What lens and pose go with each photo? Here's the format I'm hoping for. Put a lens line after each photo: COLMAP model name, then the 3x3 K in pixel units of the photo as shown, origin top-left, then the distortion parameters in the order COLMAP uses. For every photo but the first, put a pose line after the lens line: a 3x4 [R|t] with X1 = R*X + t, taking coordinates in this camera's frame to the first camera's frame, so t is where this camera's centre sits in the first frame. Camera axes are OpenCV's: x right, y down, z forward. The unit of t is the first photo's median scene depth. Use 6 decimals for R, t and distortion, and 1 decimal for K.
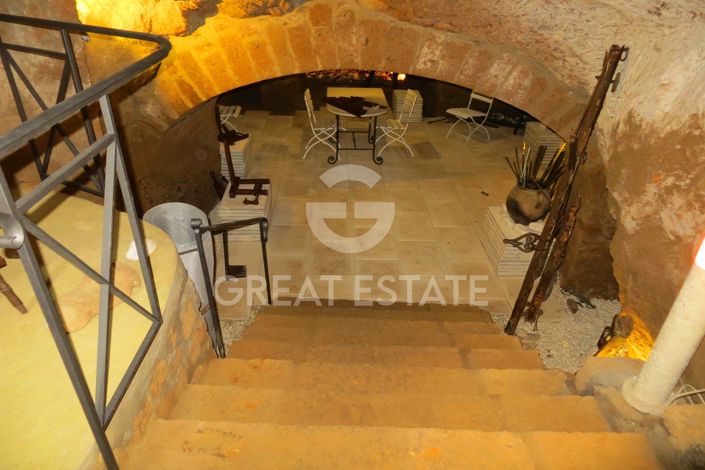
lens RADIAL K [[501.6, 0, 336.5], [0, 501.6, 235.2], [0, 0, 1]] dist [-0.003708, -0.002203]
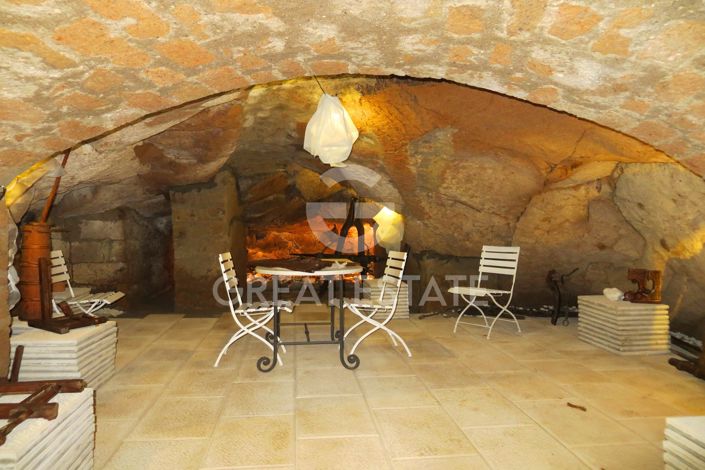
lens RADIAL K [[501.6, 0, 336.5], [0, 501.6, 235.2], [0, 0, 1]] dist [-0.003708, -0.002203]
pose [[0.996714, -0.022016, 0.077949, 0.027436], [0.056568, 0.877984, -0.475337, -0.010180], [-0.057973, 0.478184, 0.876344, 0.446648]]
